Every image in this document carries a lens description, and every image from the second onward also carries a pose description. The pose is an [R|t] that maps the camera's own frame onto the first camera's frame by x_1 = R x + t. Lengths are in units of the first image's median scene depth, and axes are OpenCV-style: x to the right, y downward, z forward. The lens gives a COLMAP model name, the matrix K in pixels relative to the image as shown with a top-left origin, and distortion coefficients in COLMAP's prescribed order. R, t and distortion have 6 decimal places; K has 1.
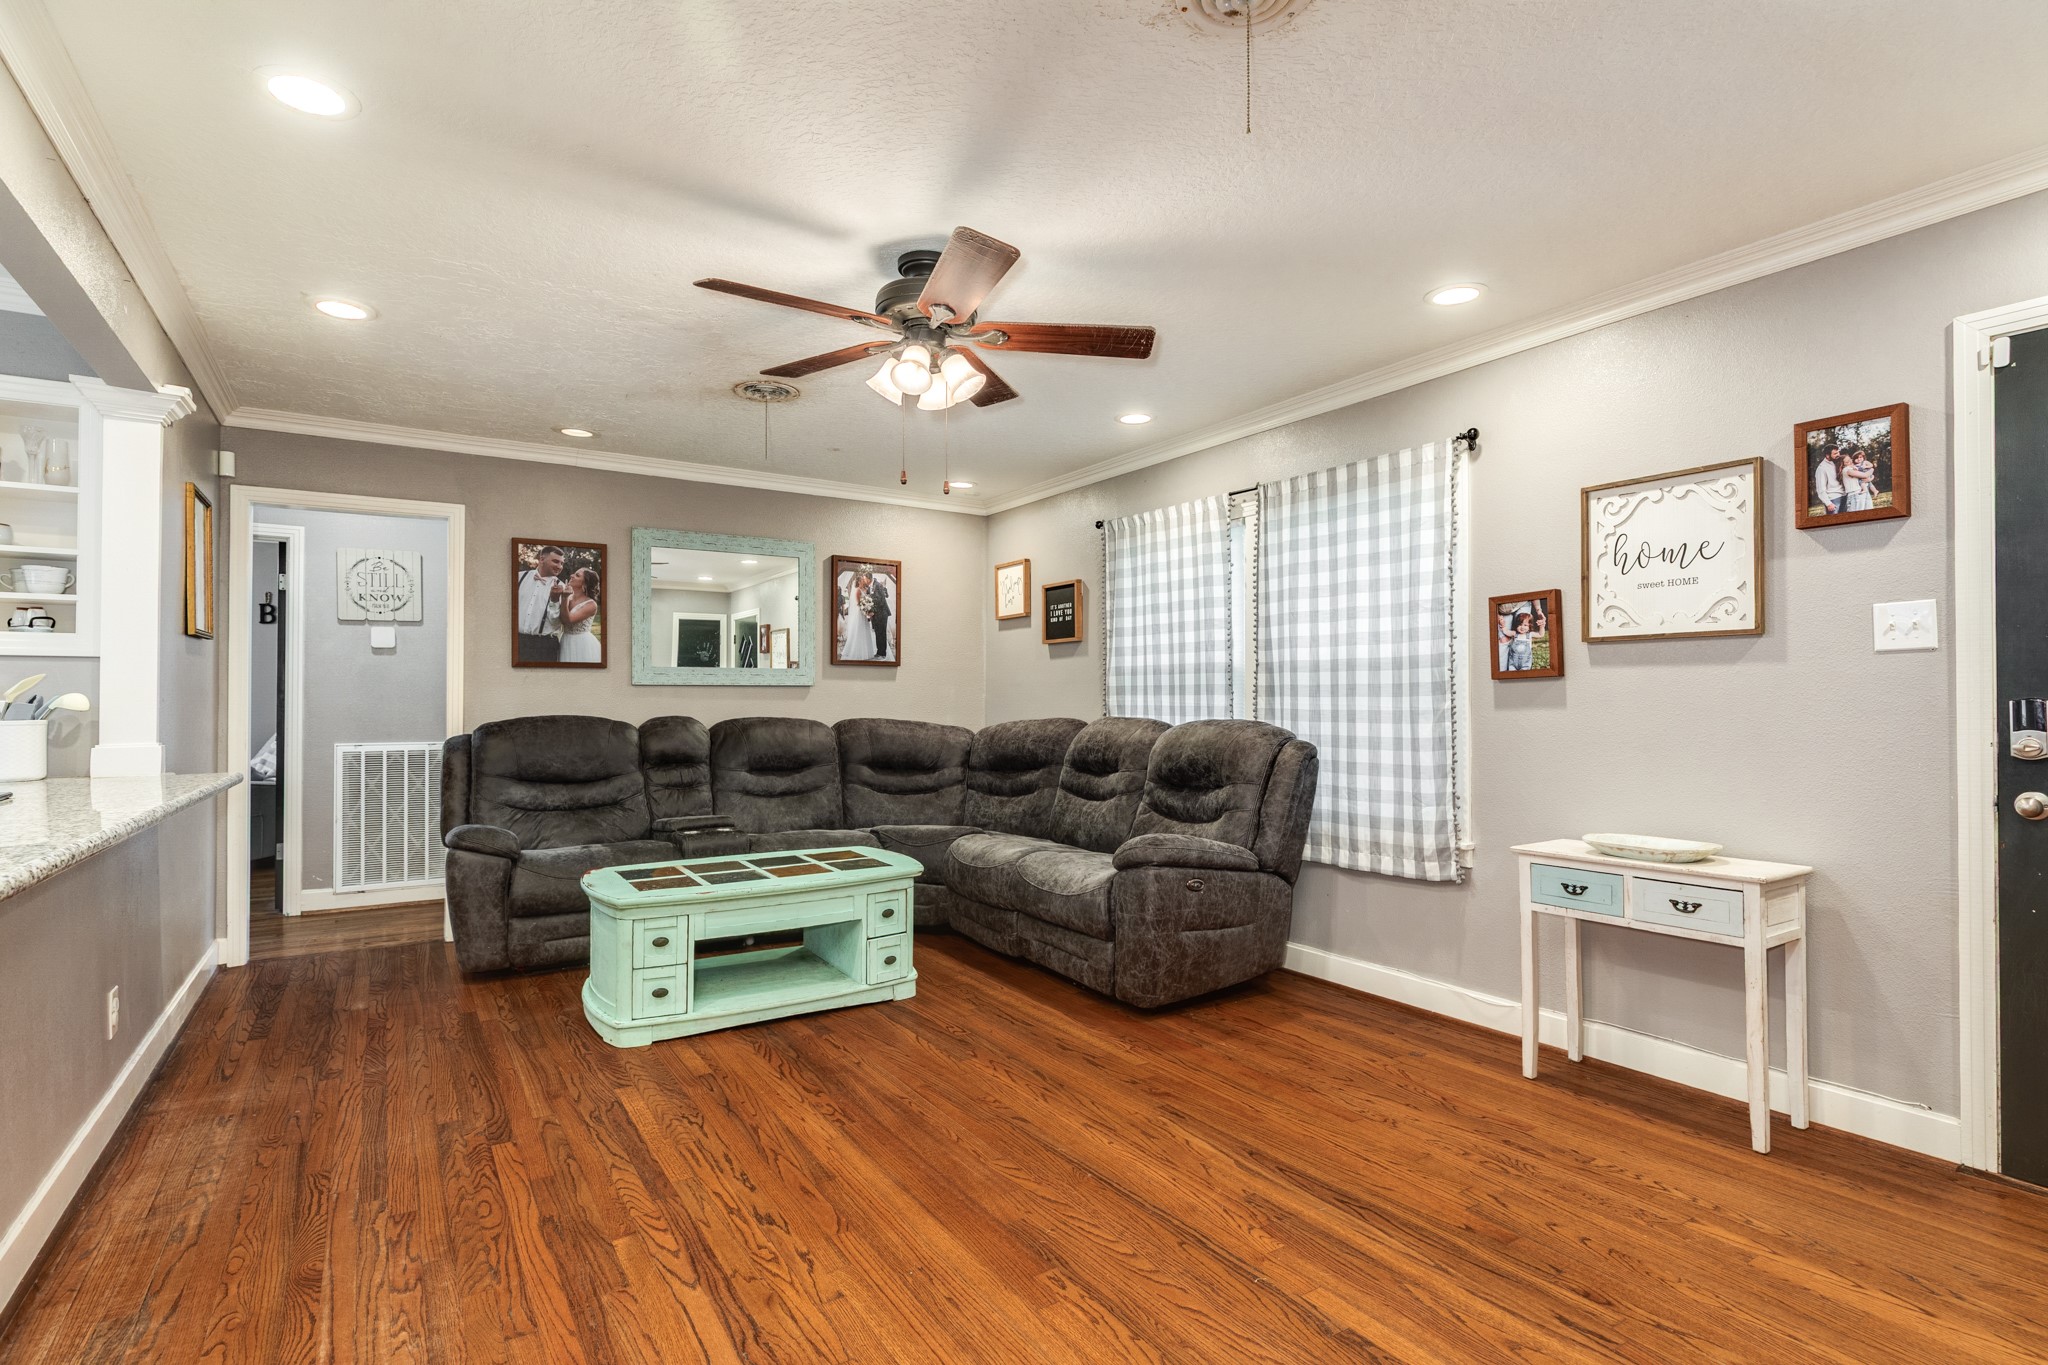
lens RADIAL K [[1013.6, 0, 1024.0], [0, 1013.6, 682.5], [0, 0, 1]] dist [0.000825, -0.000124]
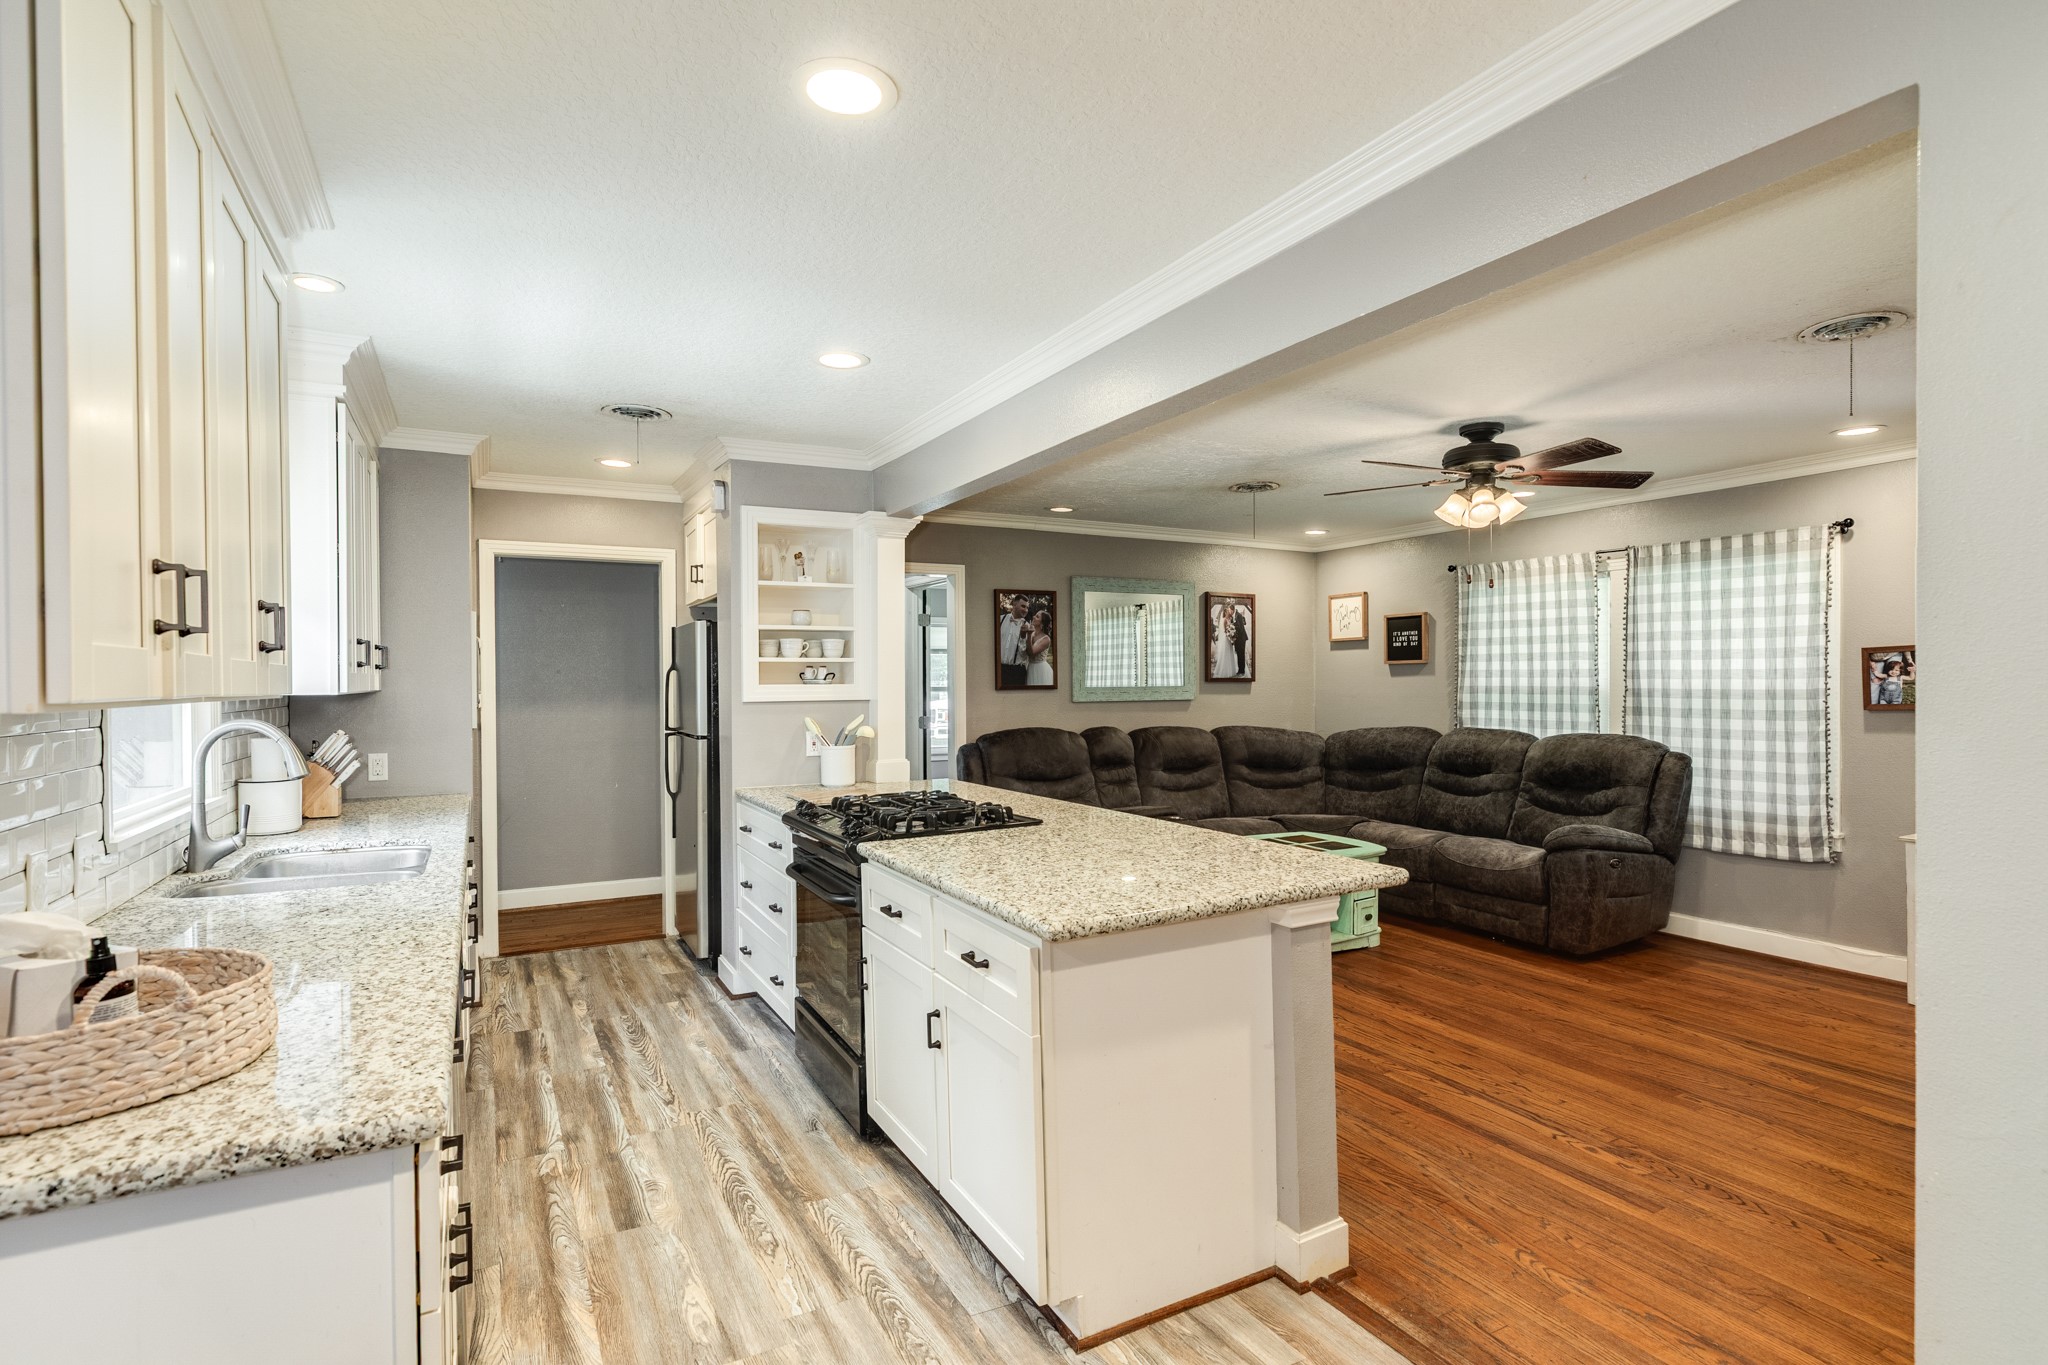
lens RADIAL K [[1036.2, 0, 1024.0], [0, 1036.2, 682.5], [0, 0, 1]] dist [0.004543, -0.000444]
pose [[0.997169, -0.004477, -0.075065, -0.456350], [0.006053, 0.999766, 0.020782, -0.063692], [0.074955, -0.021178, 0.996962, -0.372376]]
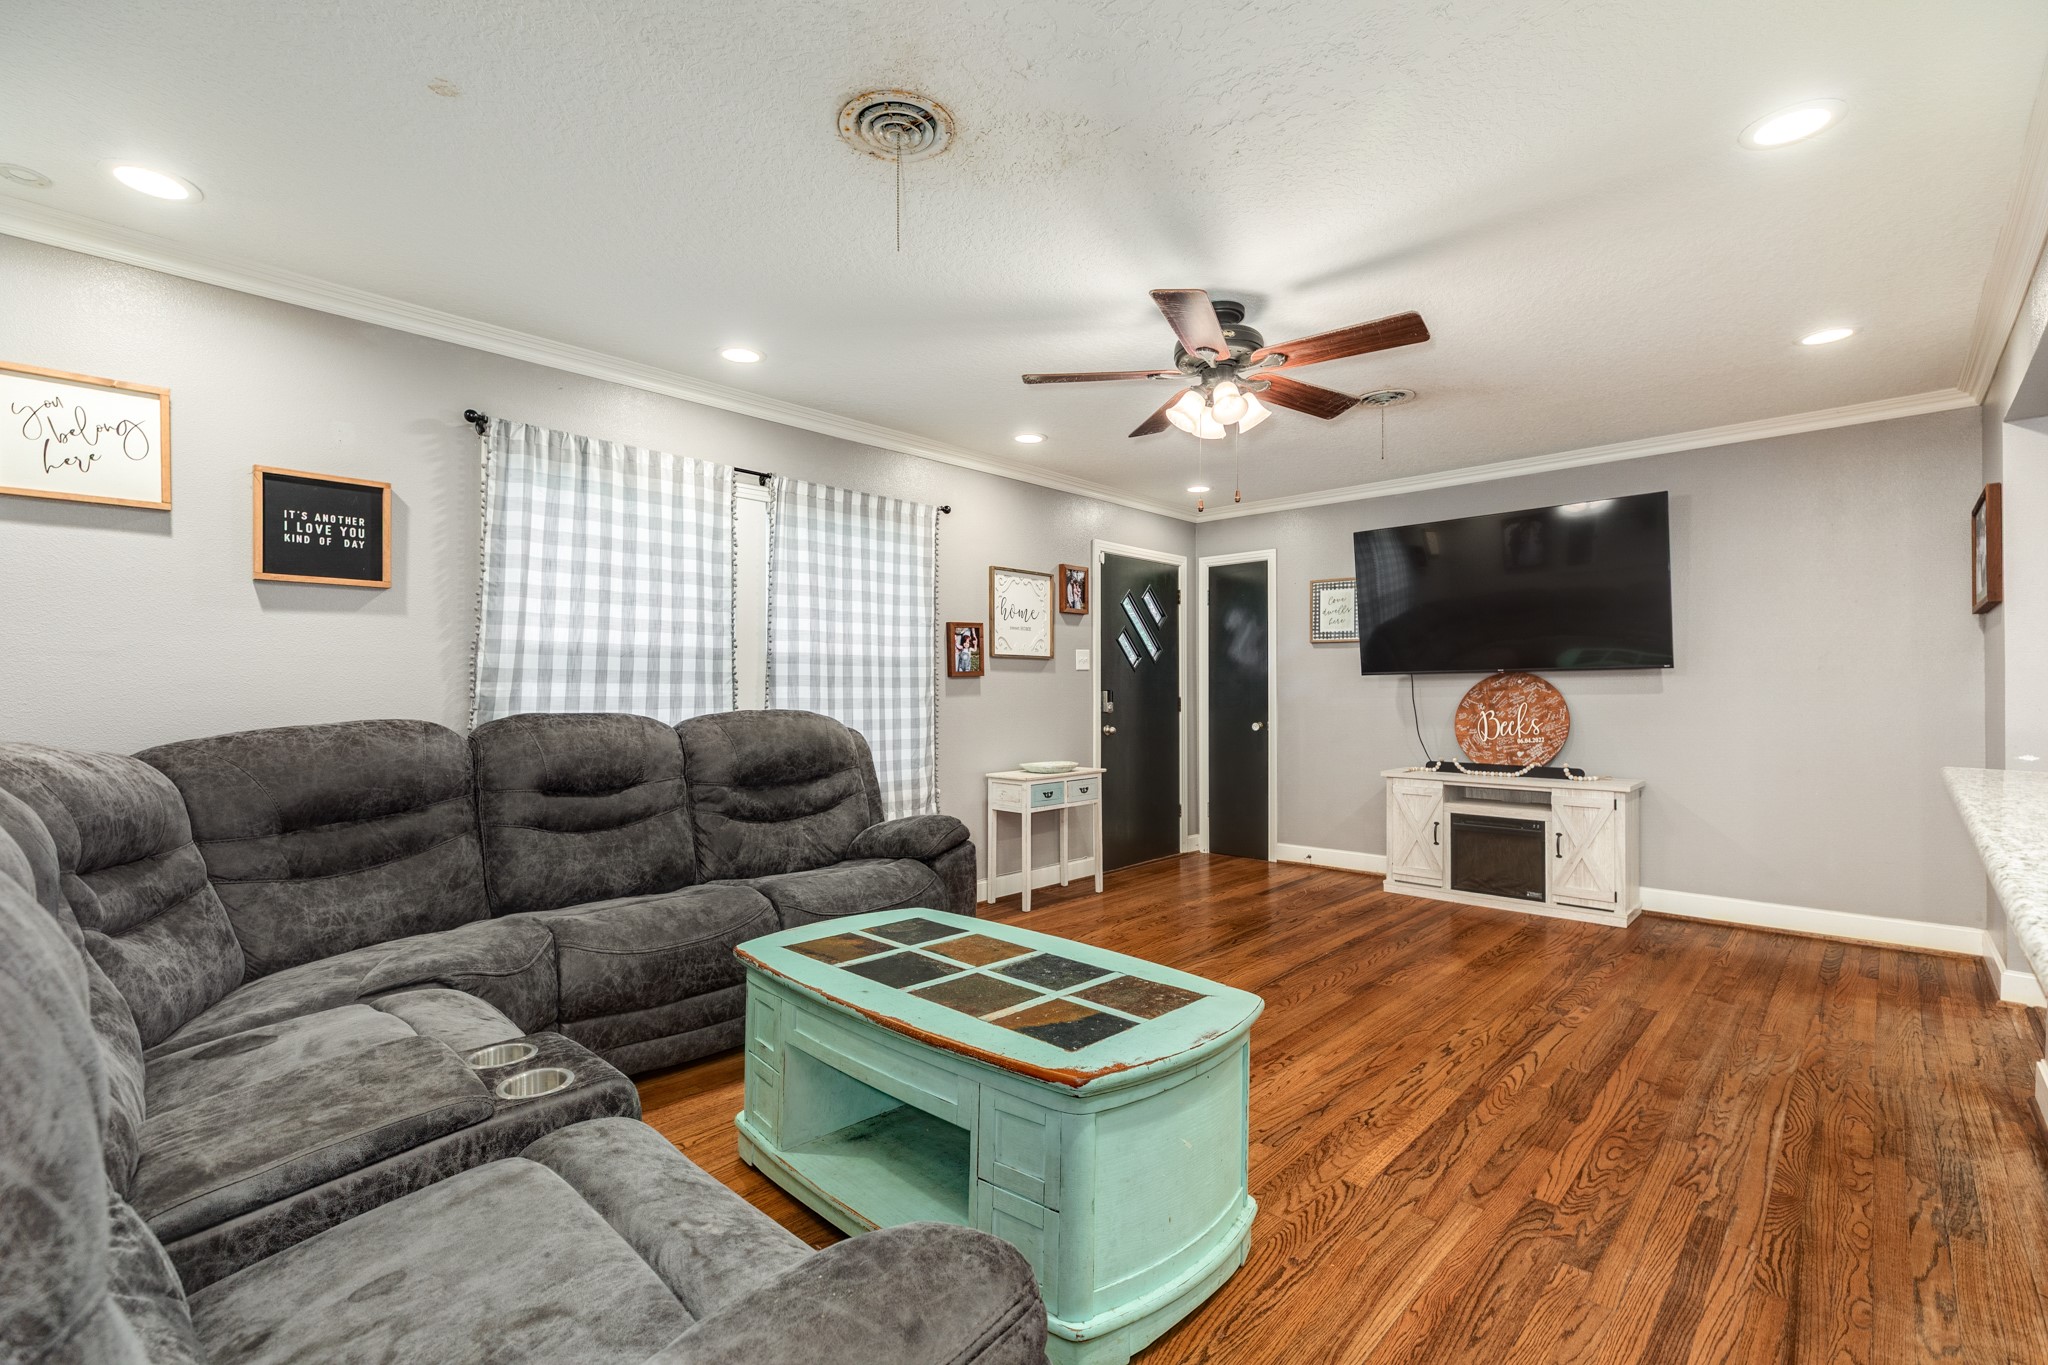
lens RADIAL K [[908.5, 0, 1024.0], [0, 908.5, 682.5], [0, 0, 1]] dist [0.001809, 0.000265]
pose [[-0.245154, 0.010352, 0.969429, -0.756658], [-0.017272, 0.999738, -0.015043, 0.021015], [-0.969330, -0.020432, -0.244910, 1.060593]]
